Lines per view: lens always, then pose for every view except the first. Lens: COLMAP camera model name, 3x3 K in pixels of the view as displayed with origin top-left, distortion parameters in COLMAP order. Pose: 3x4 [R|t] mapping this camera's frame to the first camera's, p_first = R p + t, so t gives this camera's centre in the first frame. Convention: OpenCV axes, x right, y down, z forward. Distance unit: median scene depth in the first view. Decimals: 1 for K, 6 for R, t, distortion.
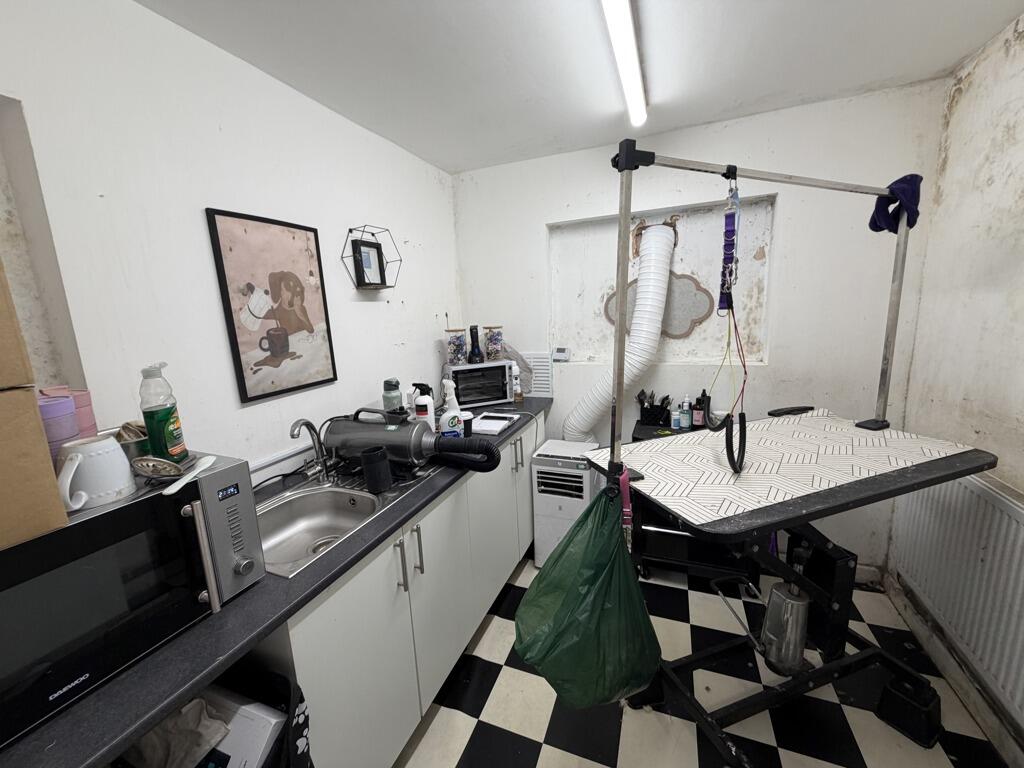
lens RADIAL K [[412.3, 0, 511.7], [0, 412.3, 386.1], [0, 0, 1]] dist [0.004276, 0.000633]
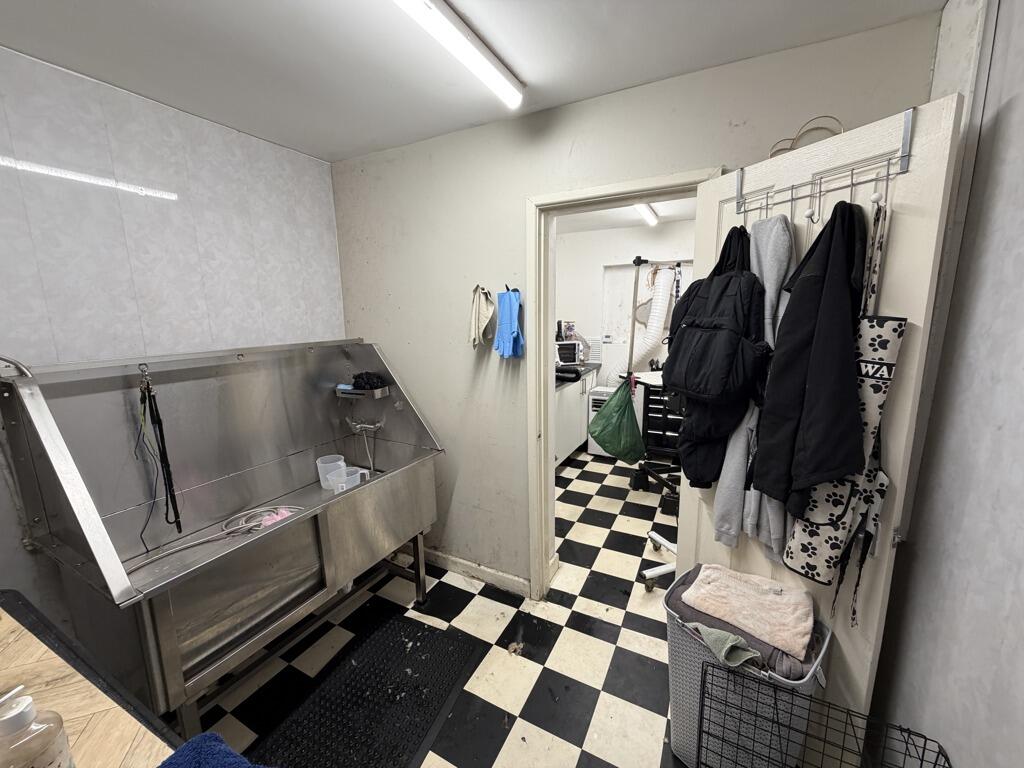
lens RADIAL K [[412.3, 0, 509.1], [0, 412.3, 385.1], [0, 0, 1]] dist [0.004276, 0.000633]
pose [[0.994173, 0.048025, -0.096509, -0.122475], [-0.048019, 0.998844, 0.002388, 0.140526], [0.096512, 0.002260, 0.995329, -0.812544]]
